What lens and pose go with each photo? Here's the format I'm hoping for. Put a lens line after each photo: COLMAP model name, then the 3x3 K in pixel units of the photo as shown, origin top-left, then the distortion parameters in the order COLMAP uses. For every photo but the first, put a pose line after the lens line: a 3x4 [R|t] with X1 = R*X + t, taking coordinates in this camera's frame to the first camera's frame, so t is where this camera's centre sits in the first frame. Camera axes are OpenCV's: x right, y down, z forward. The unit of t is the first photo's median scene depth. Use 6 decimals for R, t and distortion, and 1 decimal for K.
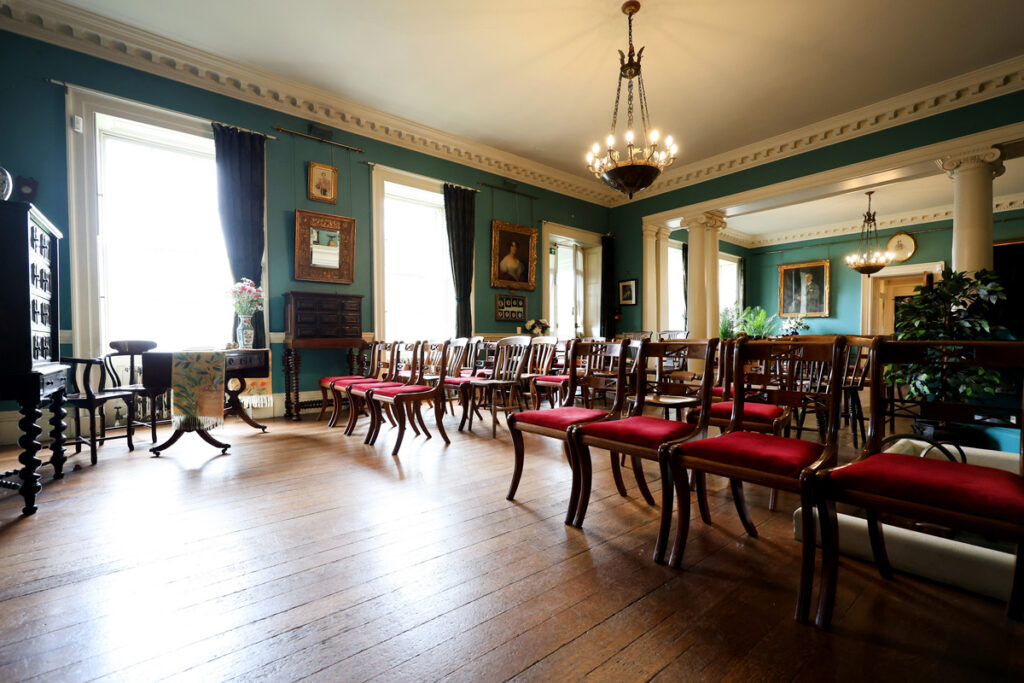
lens RADIAL K [[450.1, 0, 512.0], [0, 450.1, 341.5], [0, 0, 1]] dist [-0.009448, 0.000058]
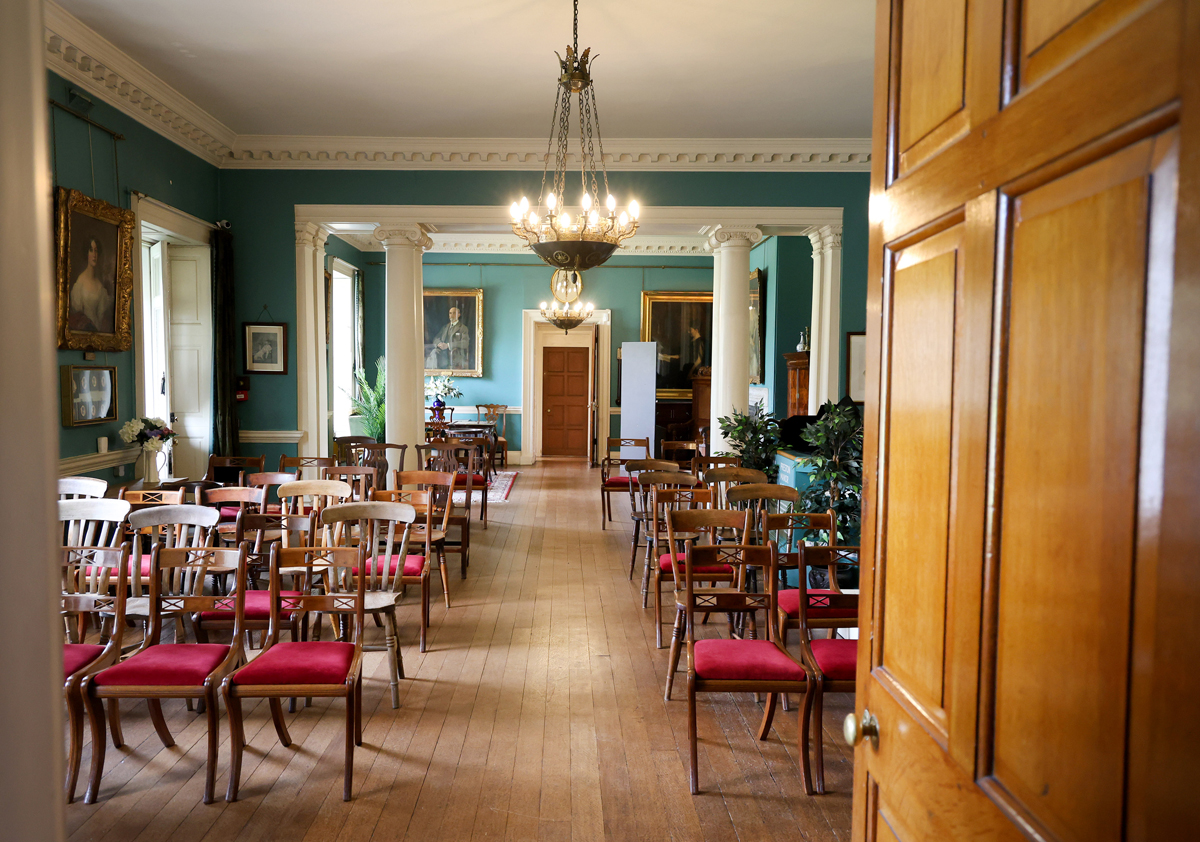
lens RADIAL K [[923.6, 0, 582.7], [0, 923.6, 423.2], [0, 0, 1]] dist [-0.001158, -0.001374]
pose [[0.617375, -0.039057, 0.785699, -0.406126], [-0.006818, 0.998464, 0.054991, -0.099025], [-0.786640, -0.039307, 0.616160, 0.085342]]
